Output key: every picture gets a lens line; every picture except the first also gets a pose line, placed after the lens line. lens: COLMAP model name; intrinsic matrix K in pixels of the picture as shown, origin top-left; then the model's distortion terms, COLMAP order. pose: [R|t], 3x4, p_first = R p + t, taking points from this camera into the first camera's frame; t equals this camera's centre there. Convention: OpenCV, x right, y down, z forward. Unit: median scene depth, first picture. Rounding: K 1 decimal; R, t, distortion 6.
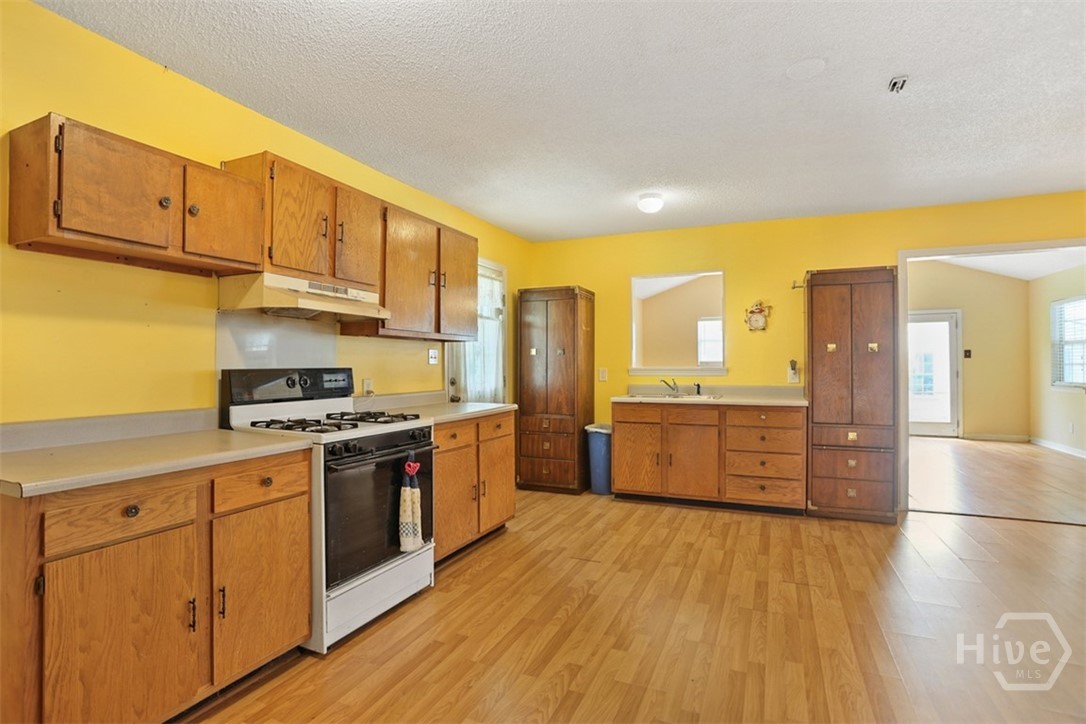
lens RADIAL K [[536.3, 0, 535.3], [0, 536.3, 374.0], [0, 0, 1]] dist [-0.077744, 0.035099]
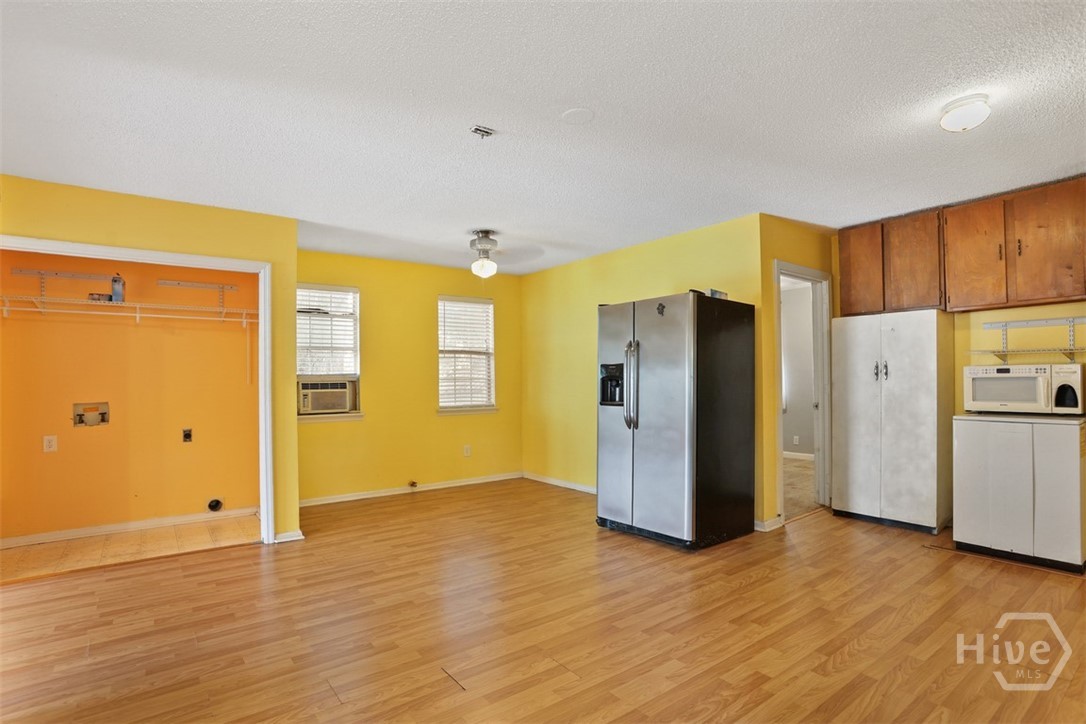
lens RADIAL K [[536.3, 0, 535.3], [0, 536.3, 374.0], [0, 0, 1]] dist [-0.077744, 0.035099]
pose [[-0.872622, 0.018268, 0.488054, 0.030268], [0.022740, 0.999736, 0.003238, -0.020050], [-0.487867, 0.013924, -0.872807, 1.160664]]
